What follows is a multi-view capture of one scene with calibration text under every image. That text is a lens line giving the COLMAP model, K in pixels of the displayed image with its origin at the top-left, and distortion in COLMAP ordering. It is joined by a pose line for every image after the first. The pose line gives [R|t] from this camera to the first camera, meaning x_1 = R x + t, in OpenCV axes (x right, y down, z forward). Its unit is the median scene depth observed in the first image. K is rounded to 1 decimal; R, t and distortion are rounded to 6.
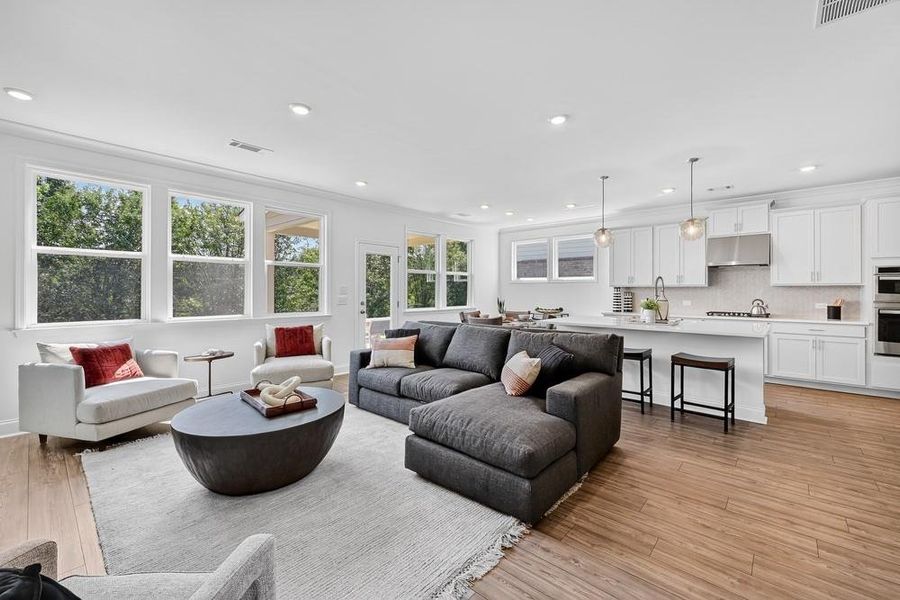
lens RADIAL K [[380.5, 0, 452.1], [0, 380.5, 295.2], [0, 0, 1]] dist [0.002391, 0.000695]
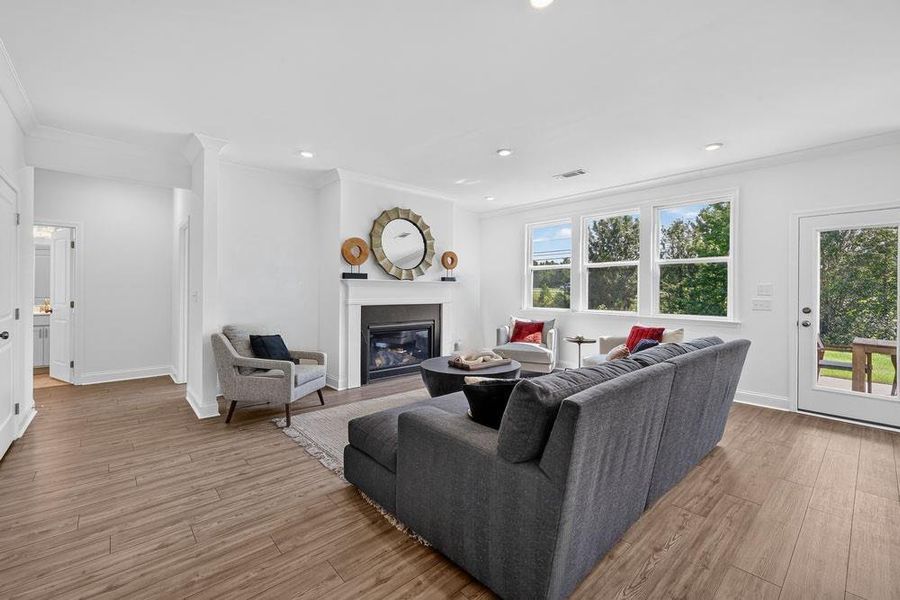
lens RADIAL K [[380.5, 0, 468.6], [0, 380.5, 290.0], [0, 0, 1]] dist [0.002391, 0.000695]
pose [[-0.092688, 0.001149, -0.995695, 0.517929], [-0.019048, 0.999814, 0.002927, -0.005693], [0.995513, 0.019238, -0.092649, 0.555524]]
